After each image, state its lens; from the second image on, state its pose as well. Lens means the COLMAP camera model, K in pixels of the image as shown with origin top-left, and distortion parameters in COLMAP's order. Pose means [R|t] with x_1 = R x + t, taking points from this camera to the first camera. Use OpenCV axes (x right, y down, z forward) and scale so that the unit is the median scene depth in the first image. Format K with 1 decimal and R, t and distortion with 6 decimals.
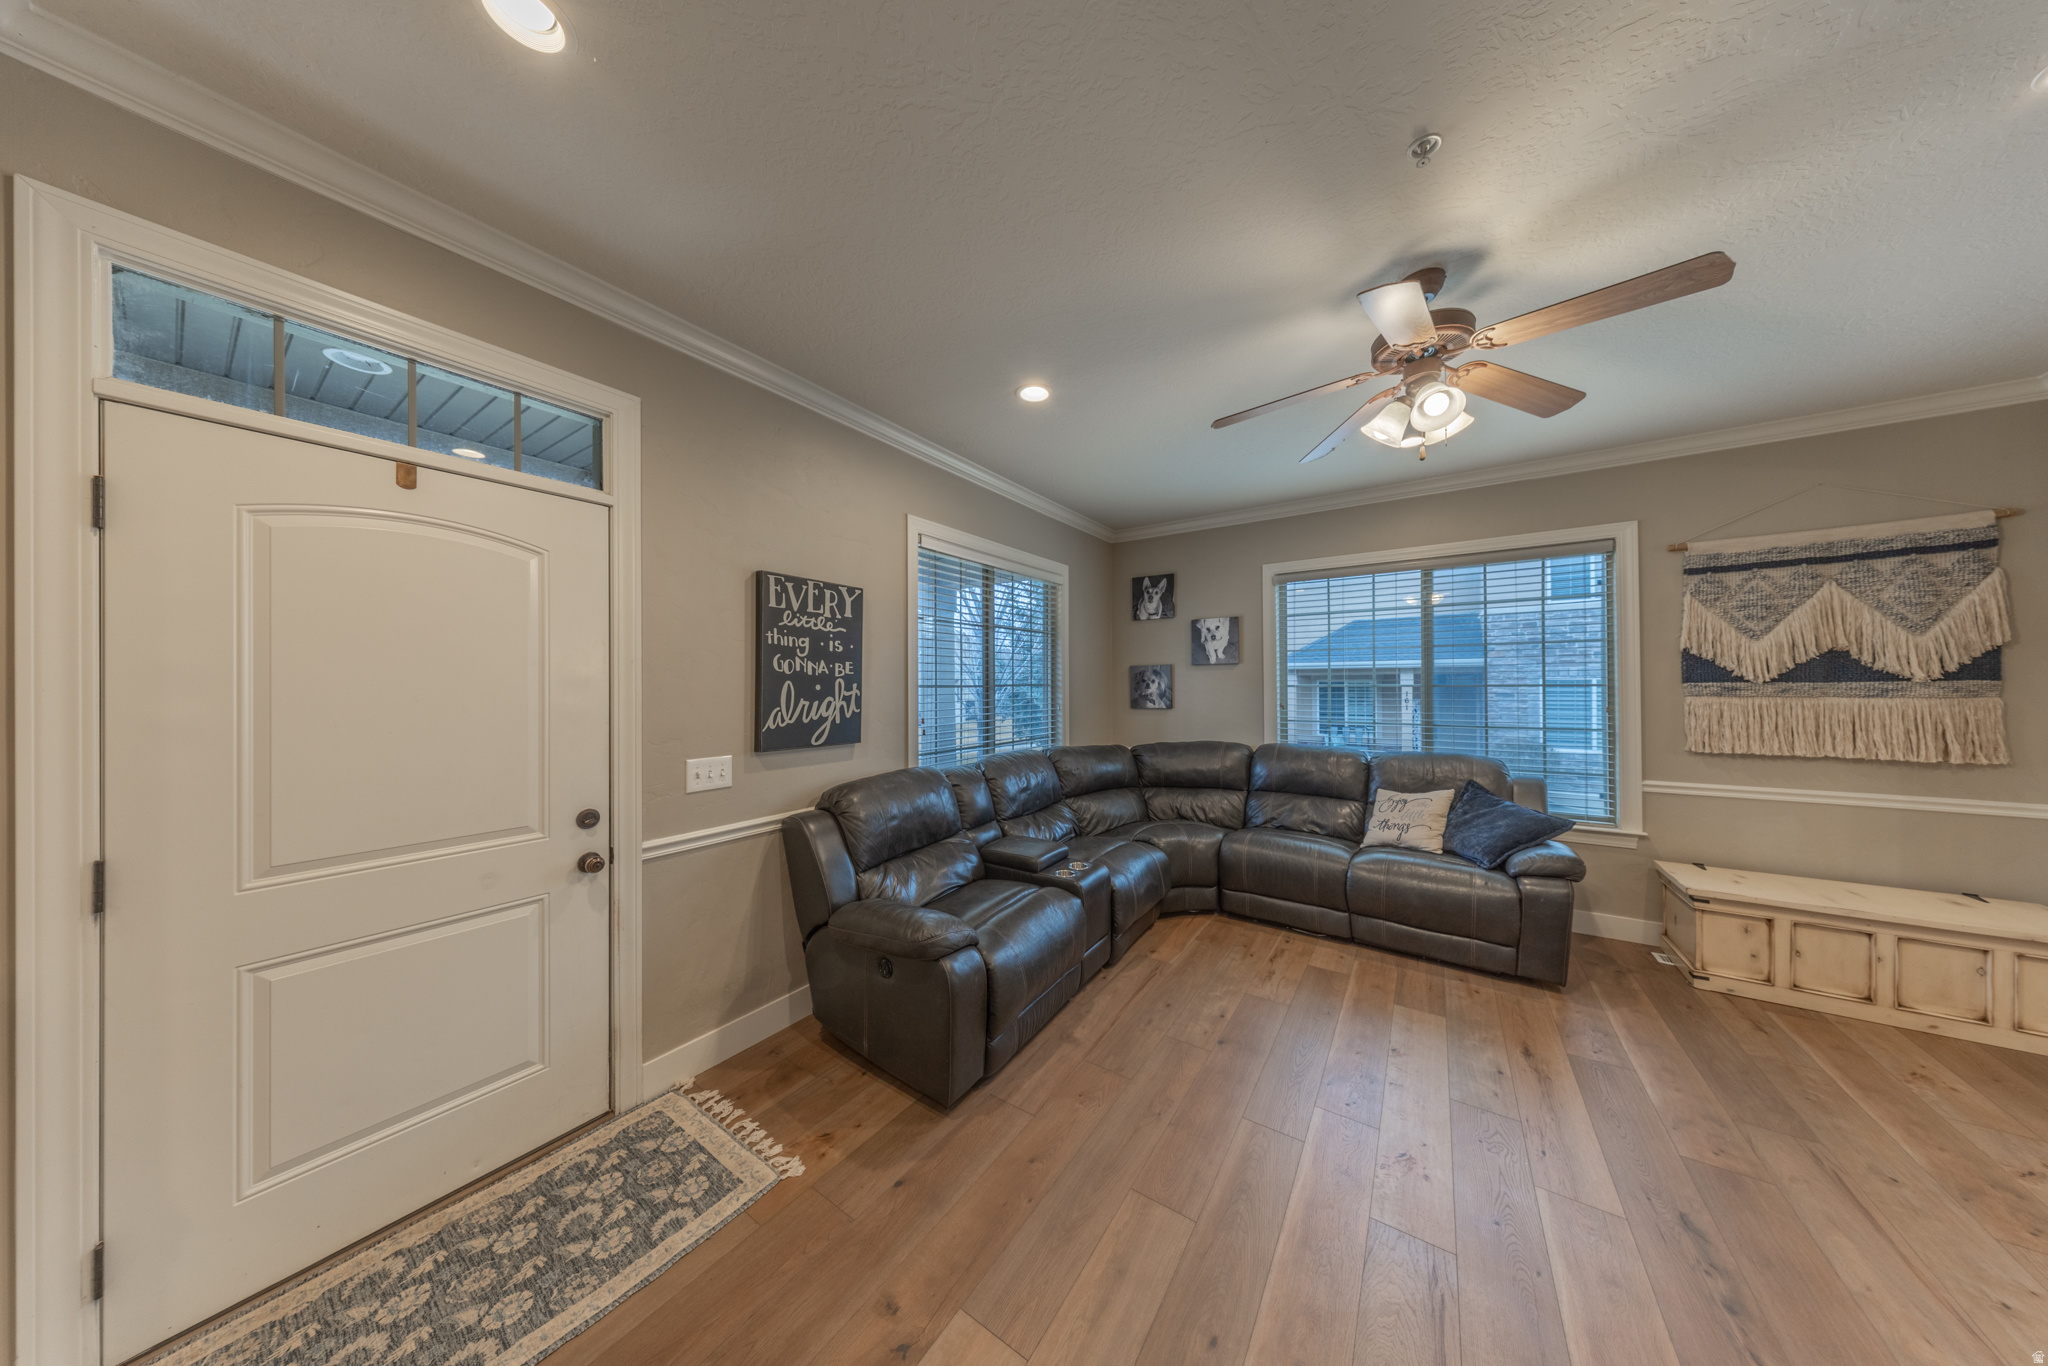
lens RADIAL K [[584.4, 0, 1030.2], [0, 584.4, 680.9], [0, 0, 1]] dist [-0.000045, 0.000005]
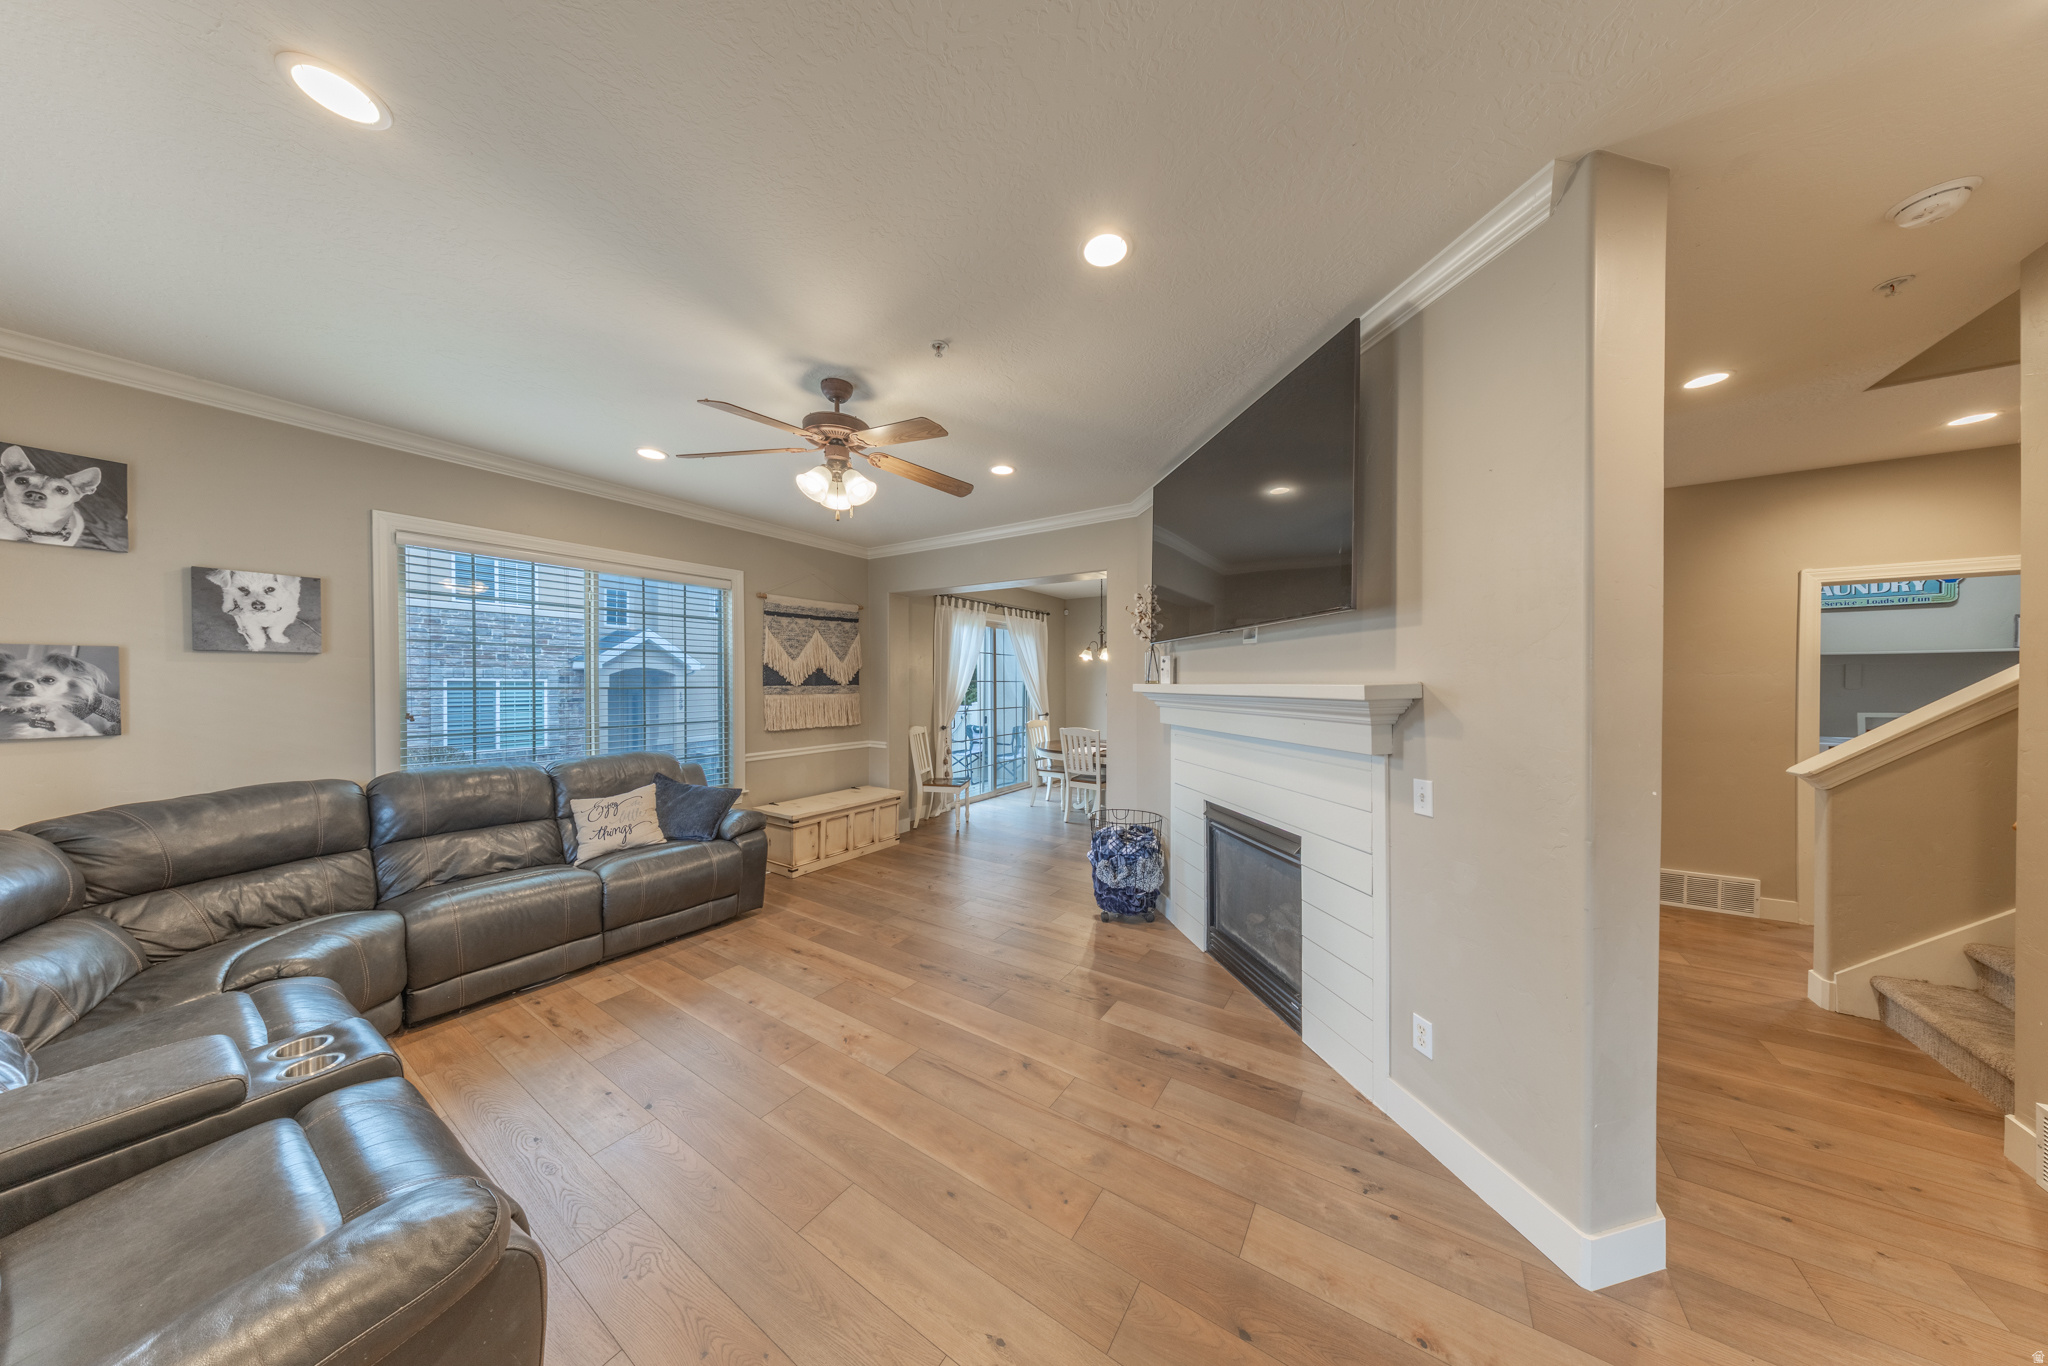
lens RADIAL K [[584.4, 0, 1027.0], [0, 584.4, 690.3], [0, 0, 1]] dist [-0.000045, 0.000005]
pose [[-0.026689, -0.007003, 0.999619, -0.381359], [-0.009256, 0.999934, 0.006758, -0.001848], [-0.999601, -0.009072, -0.026752, 0.337203]]
